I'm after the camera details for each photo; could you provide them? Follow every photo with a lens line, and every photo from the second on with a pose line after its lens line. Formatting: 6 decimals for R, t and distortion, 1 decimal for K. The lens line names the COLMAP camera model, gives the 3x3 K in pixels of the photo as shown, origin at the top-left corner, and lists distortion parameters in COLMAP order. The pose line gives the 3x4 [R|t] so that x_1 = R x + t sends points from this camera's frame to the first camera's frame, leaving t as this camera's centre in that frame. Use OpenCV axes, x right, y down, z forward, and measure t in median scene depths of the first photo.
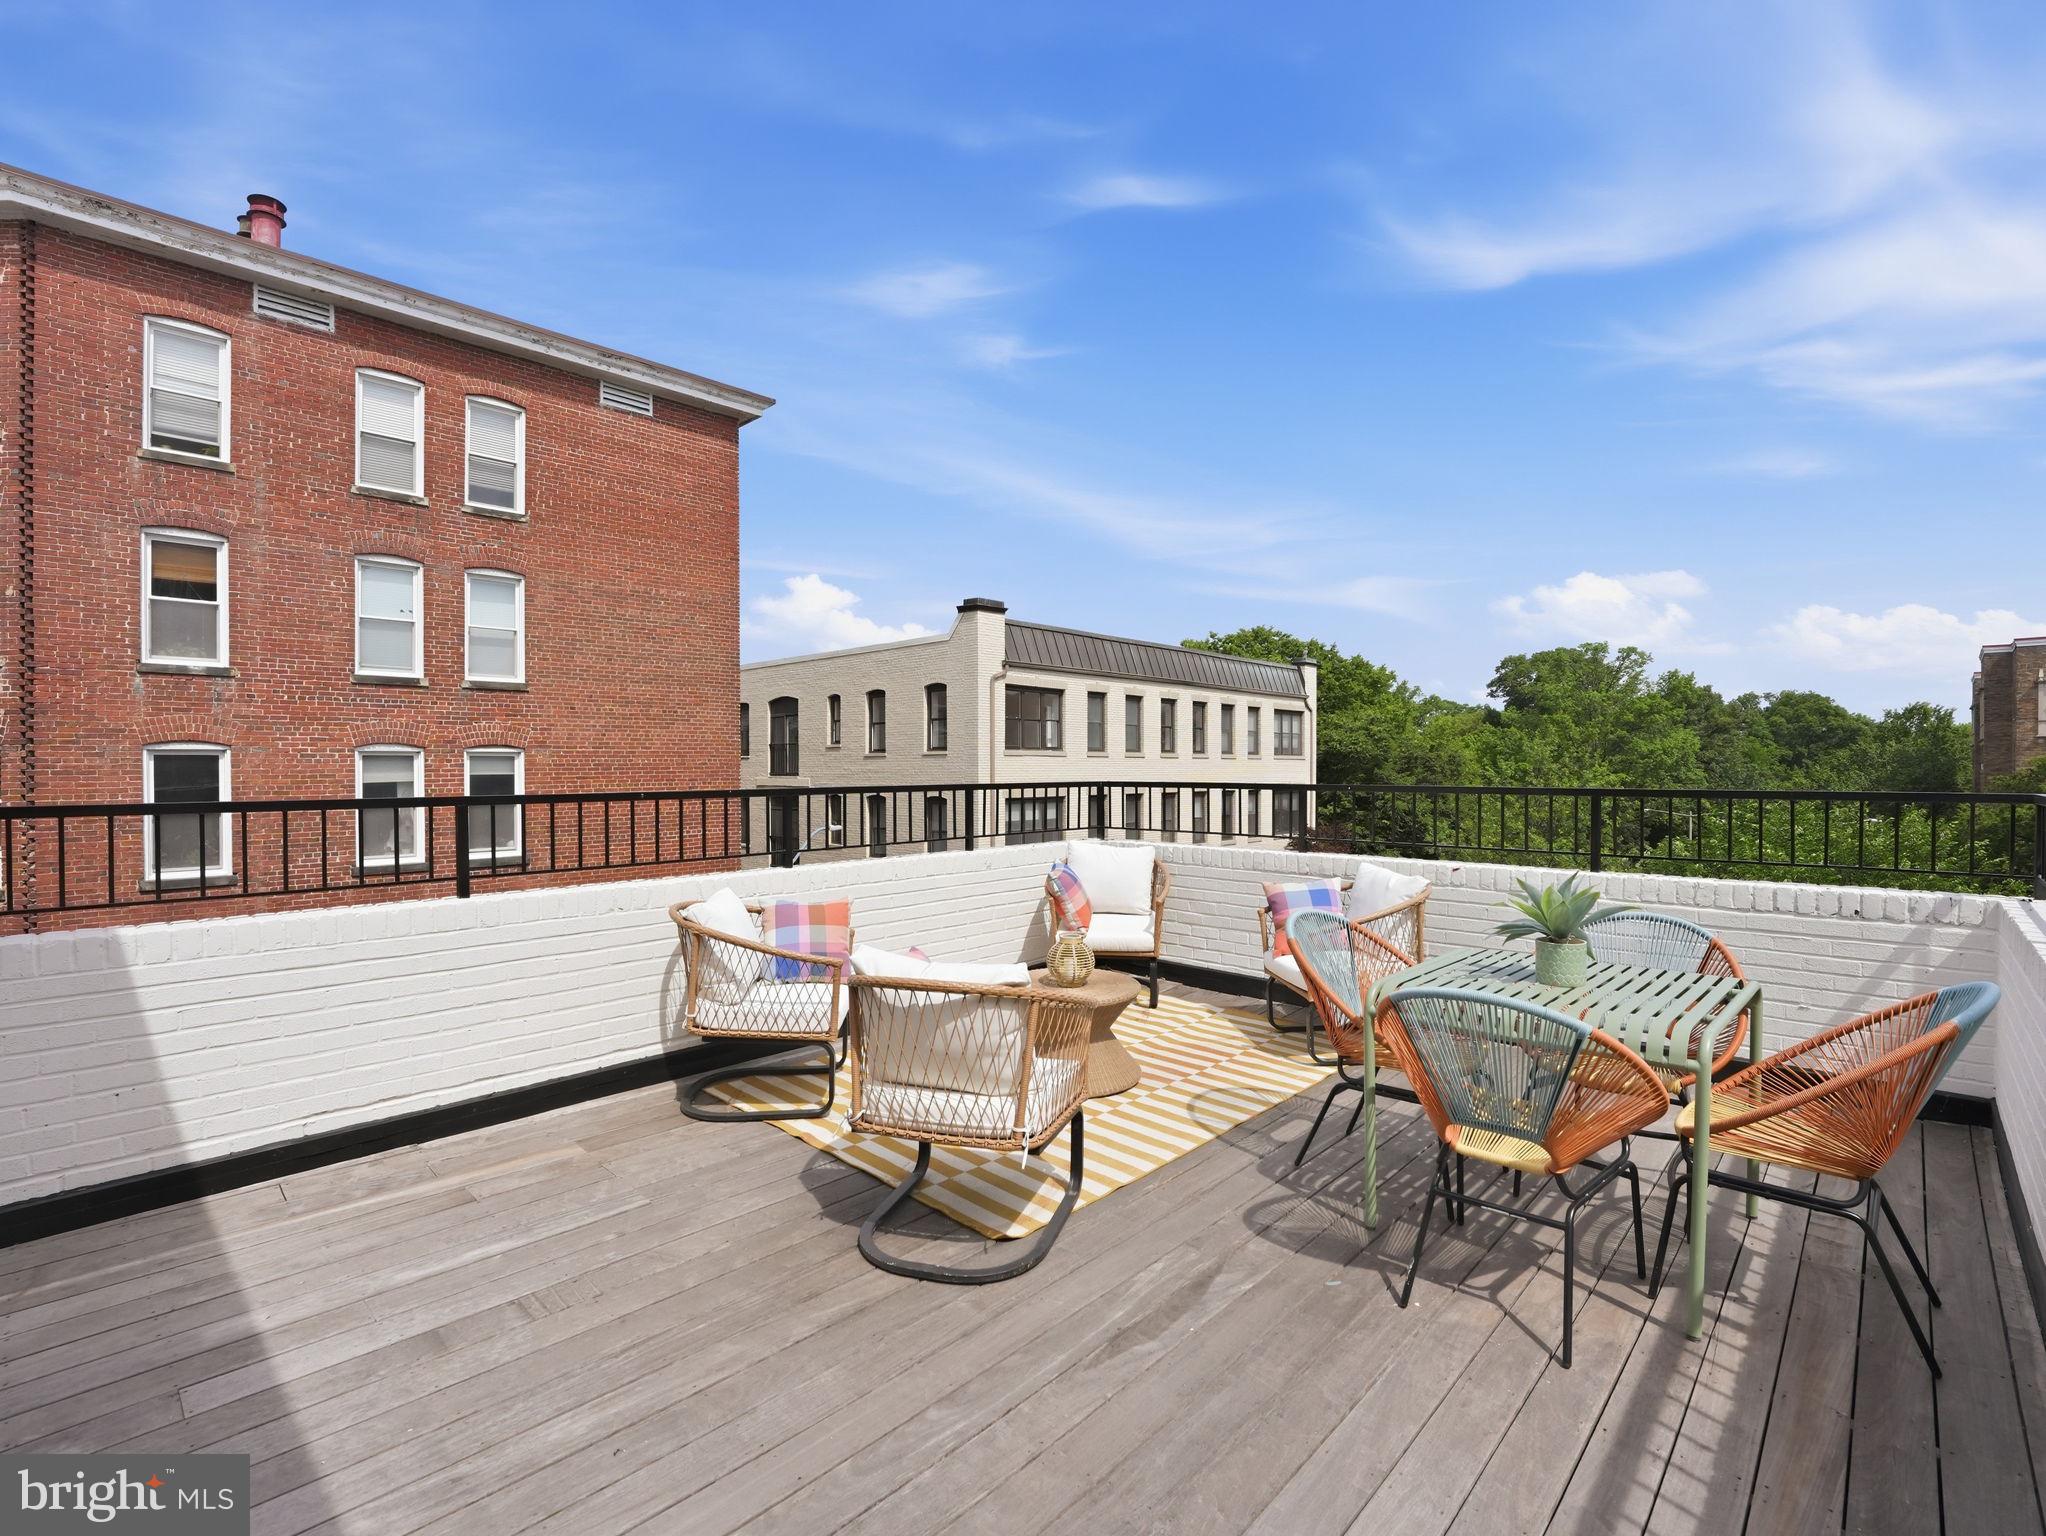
lens RADIAL K [[944.1, 0, 1023.0], [0, 944.1, 768.0], [0, 0, 1]] dist [-0.005294, -0.000879]
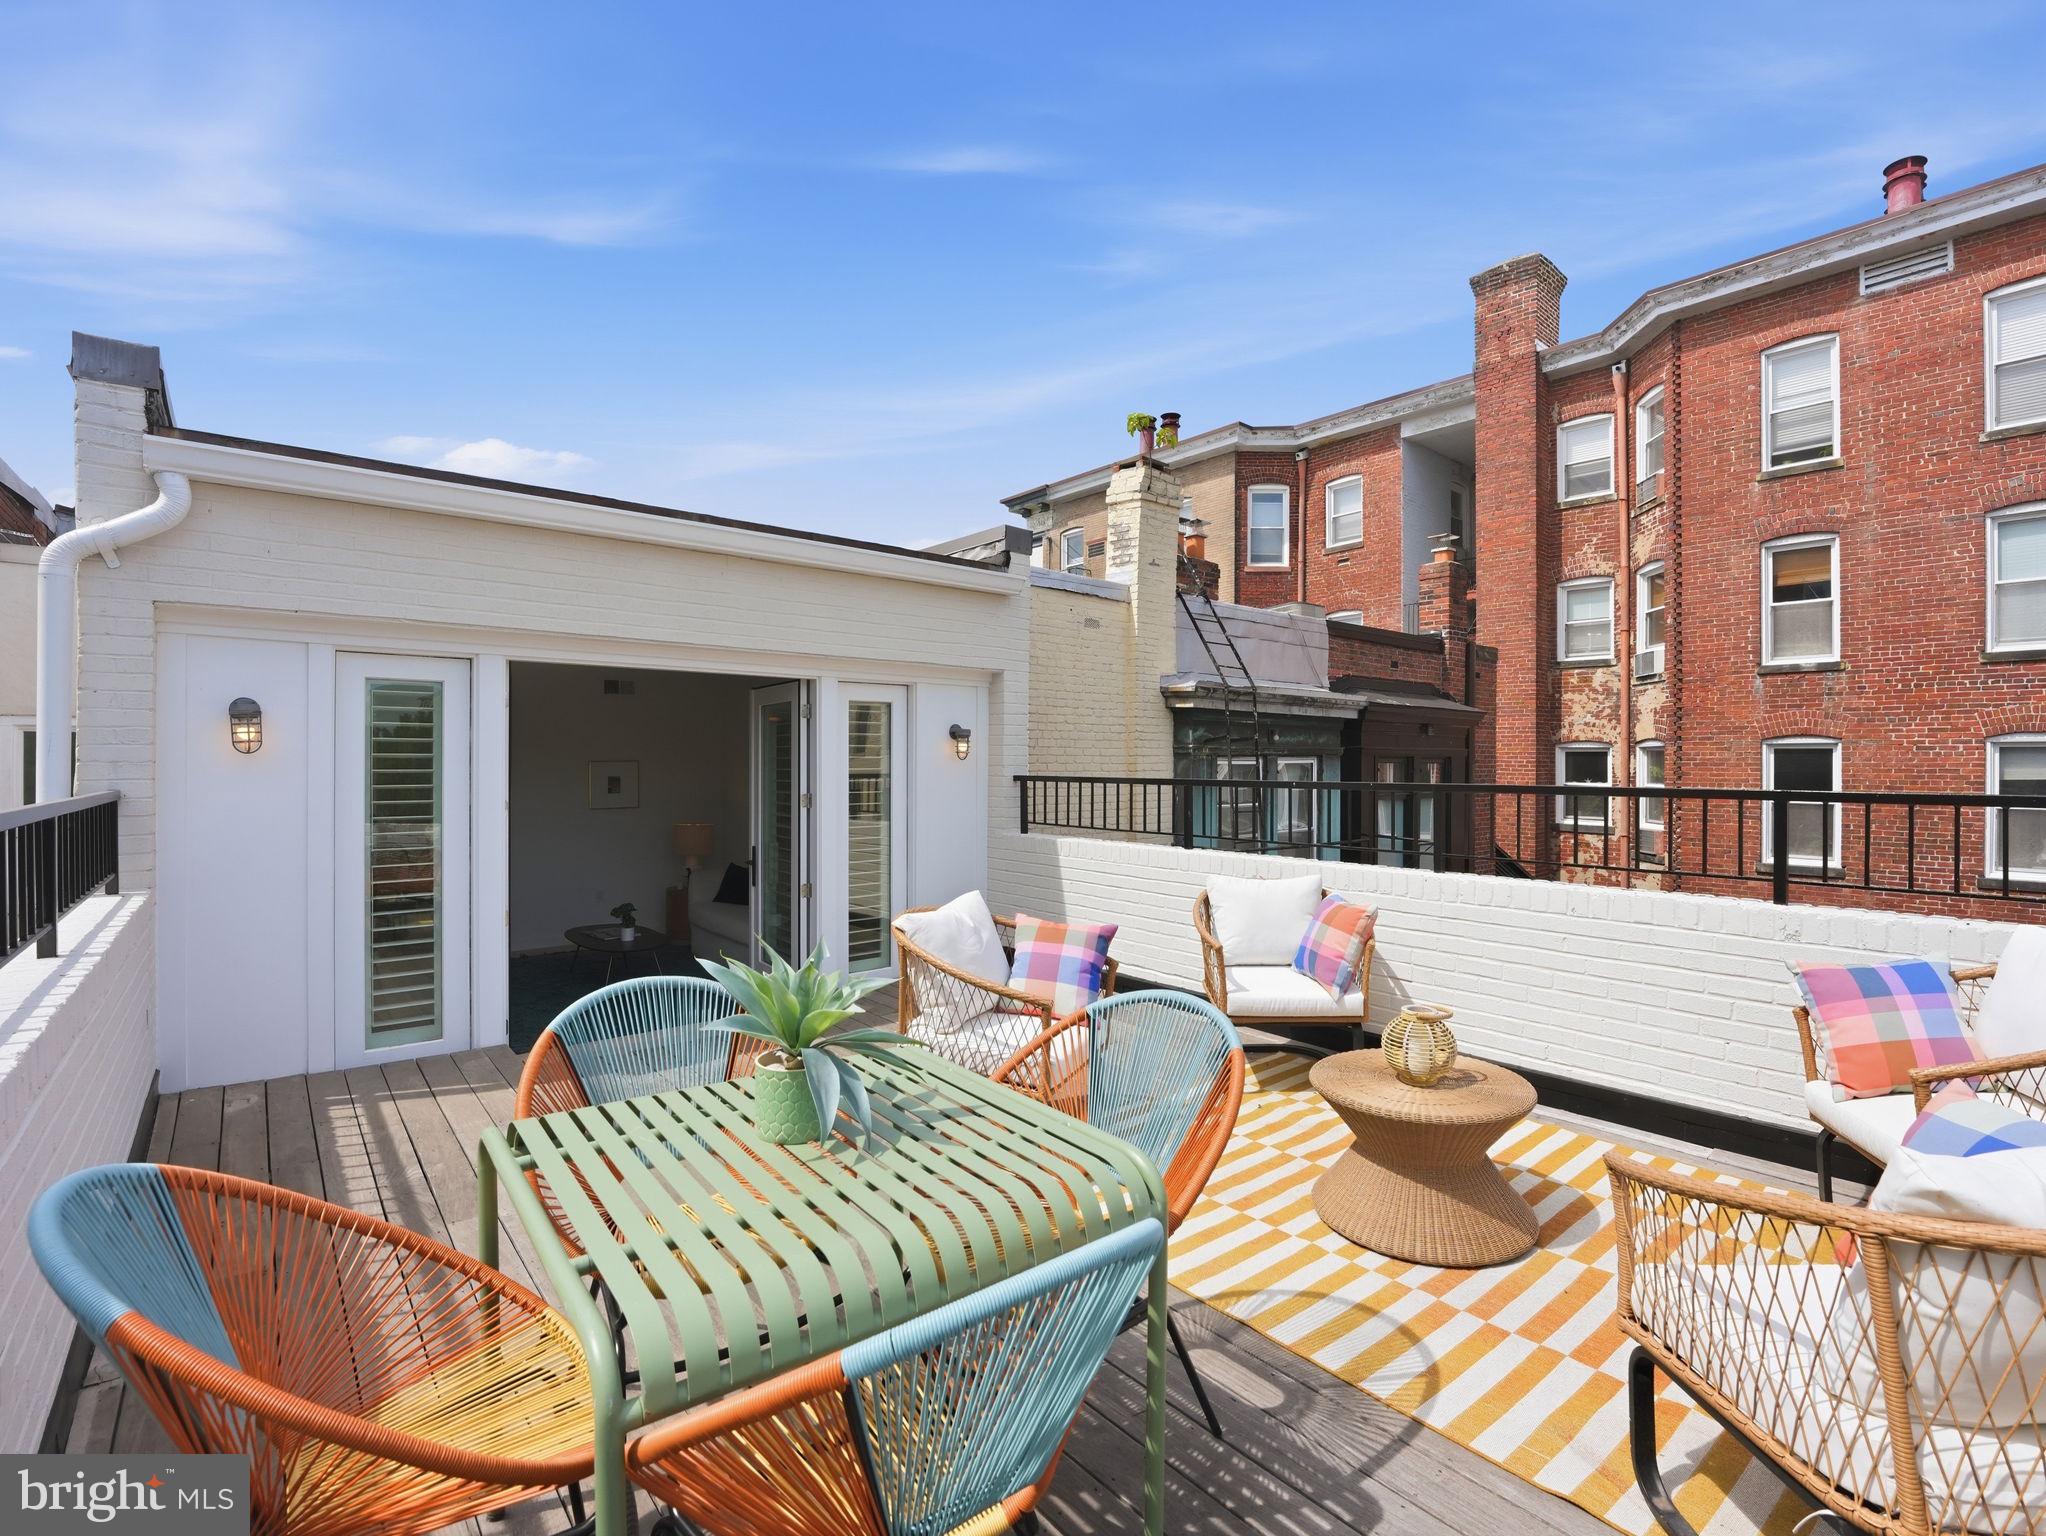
lens RADIAL K [[938.3, 0, 1023.0], [0, 938.3, 768.0], [0, 0, 1]] dist [-0.029205, 0.000186]
pose [[-0.115643, 0.012826, -0.993208, 0.236575], [-0.005125, 0.999896, 0.013509, -0.001339], [0.993278, 0.006652, -0.115565, 0.252346]]
